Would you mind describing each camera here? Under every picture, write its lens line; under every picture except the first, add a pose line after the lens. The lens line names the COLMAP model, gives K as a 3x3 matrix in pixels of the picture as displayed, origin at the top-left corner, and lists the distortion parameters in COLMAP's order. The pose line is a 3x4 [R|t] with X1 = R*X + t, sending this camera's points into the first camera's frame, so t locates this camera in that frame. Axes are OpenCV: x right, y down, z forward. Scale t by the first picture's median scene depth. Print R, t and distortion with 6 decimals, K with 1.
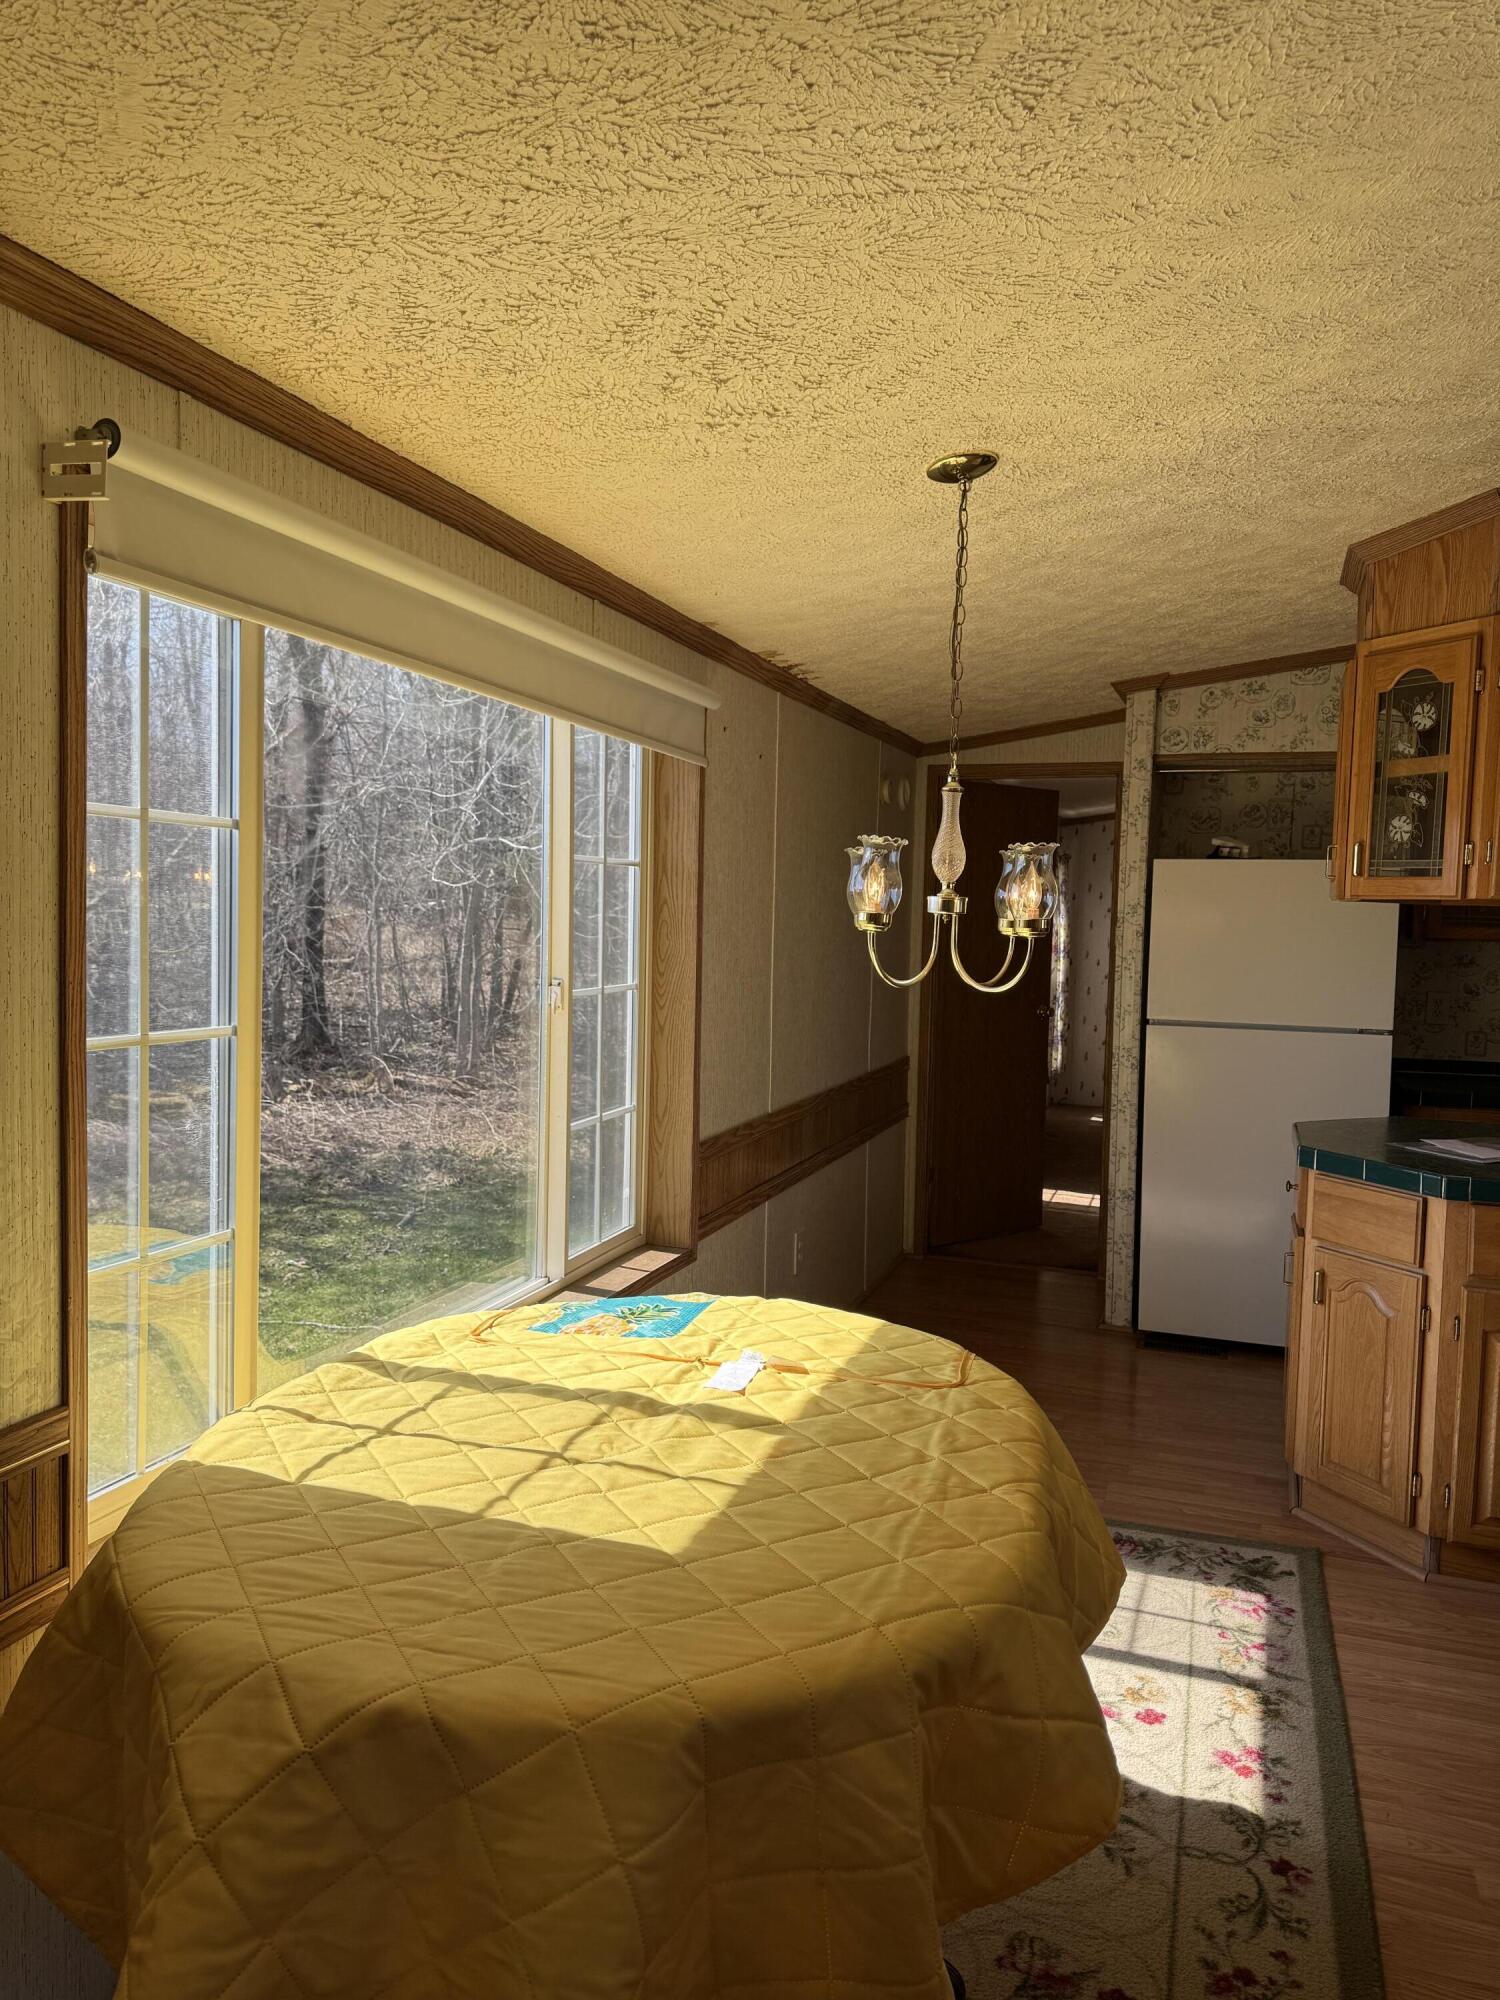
lens RADIAL K [[1395.3, 0, 762.5], [0, 1395.3, 1000.4], [0, 0, 1]] dist [0.033247, -0.028773]
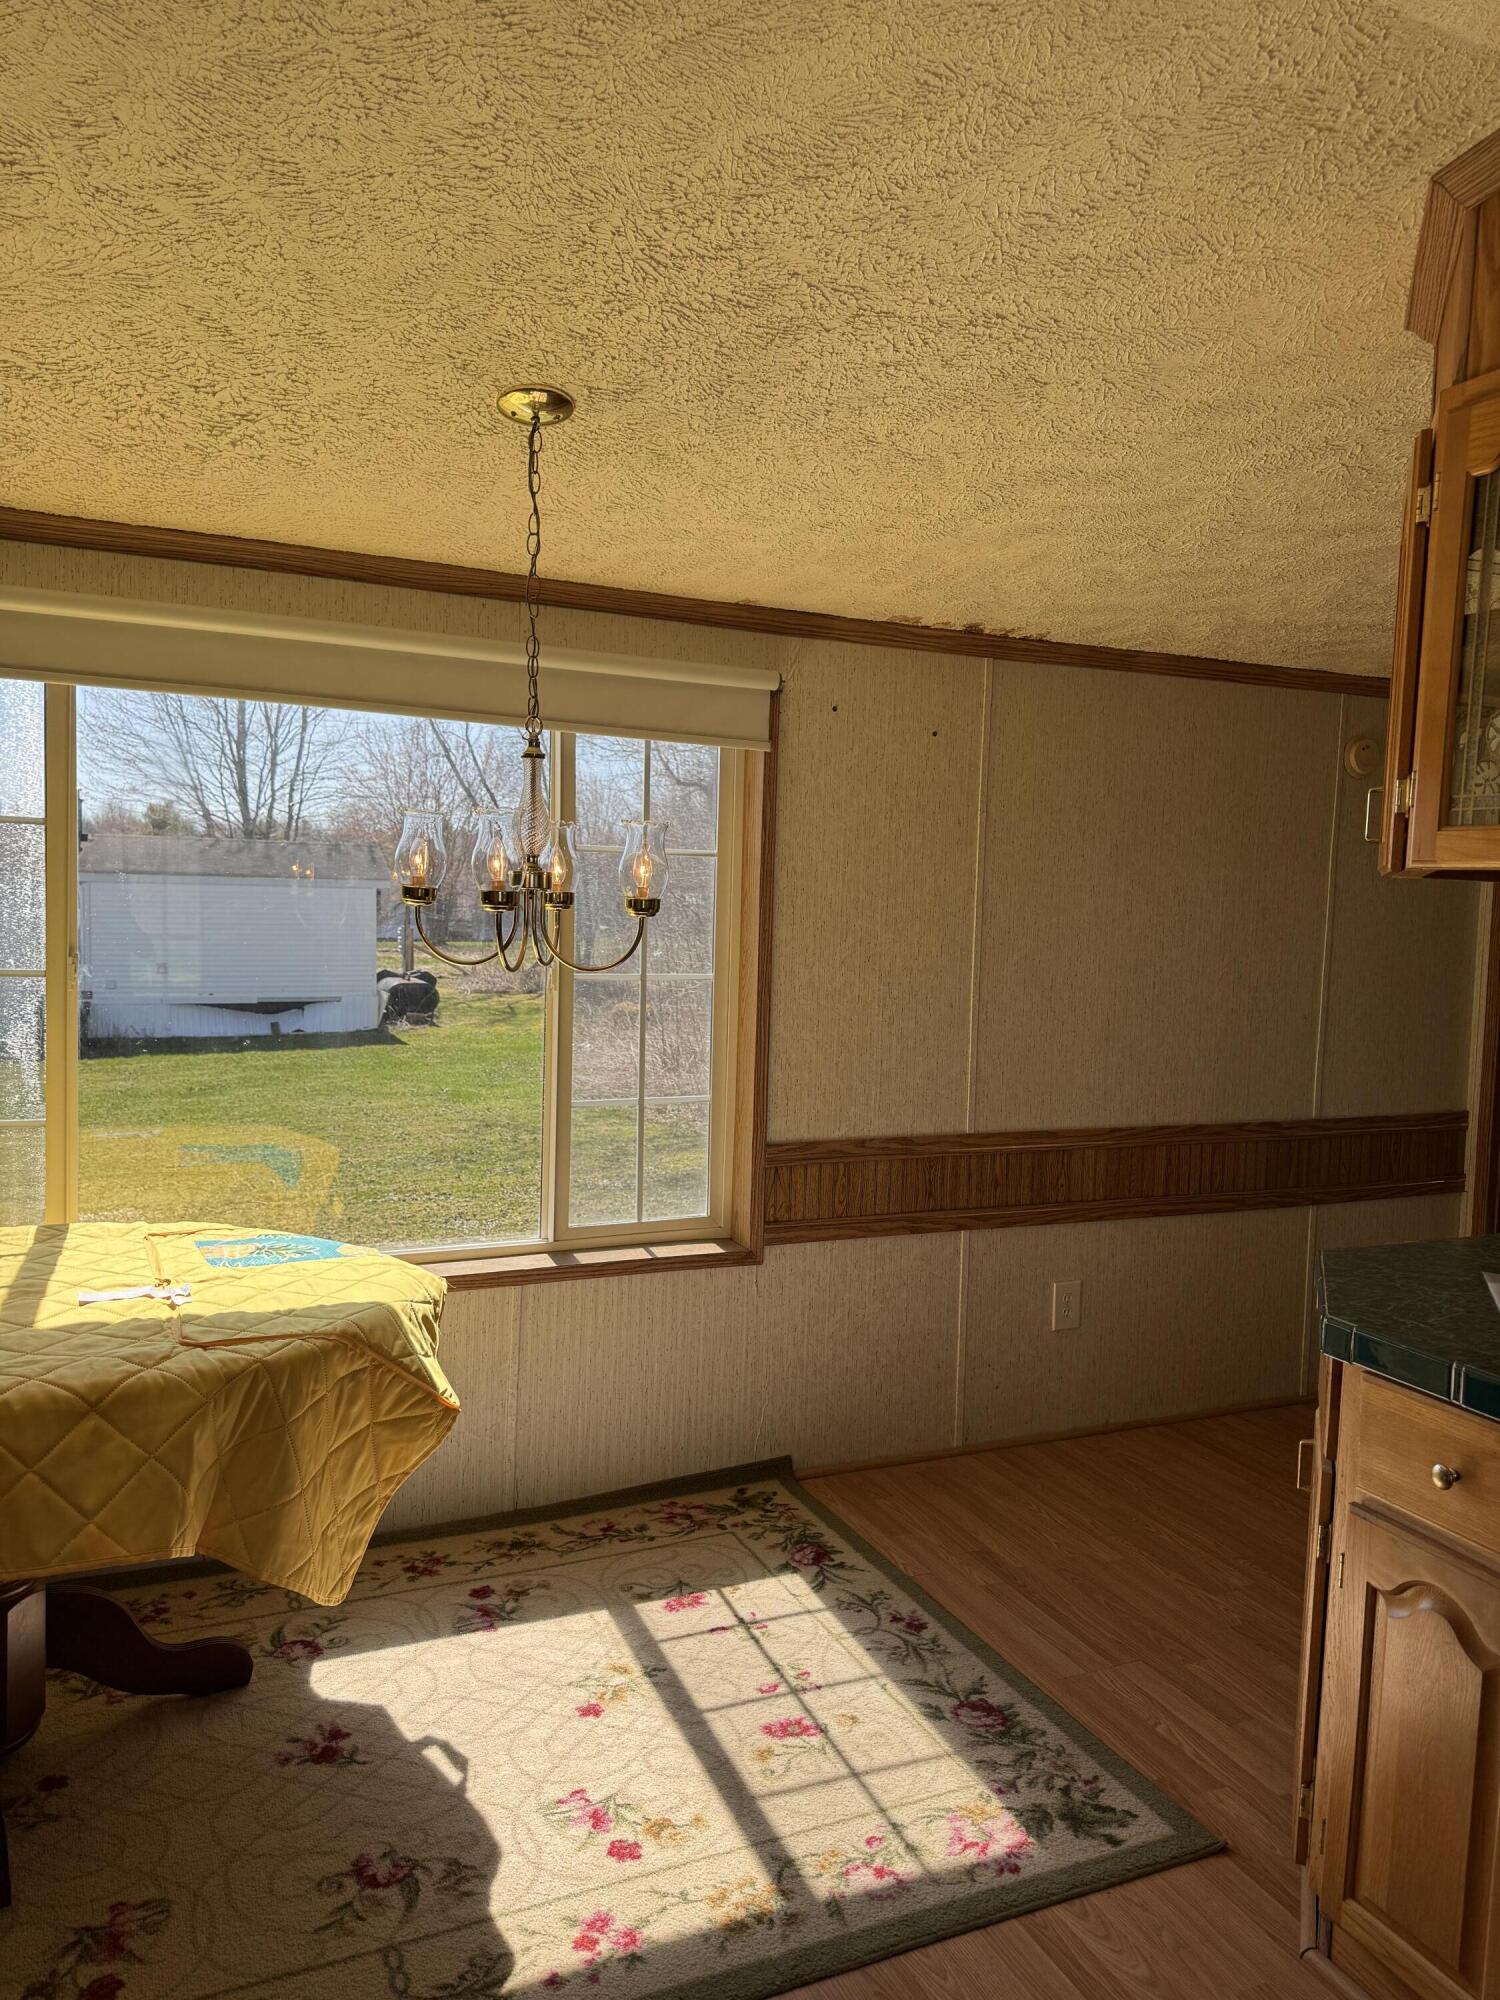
lens RADIAL K [[1395.3, 0, 761.4], [0, 1395.3, 1010.9], [0, 0, 1]] dist [0.033247, -0.028773]
pose [[0.683786, 0.049279, -0.728017, 0.841689], [-0.054331, 0.998386, 0.016550, -0.005615], [0.727657, 0.028237, 0.685360, 0.434994]]
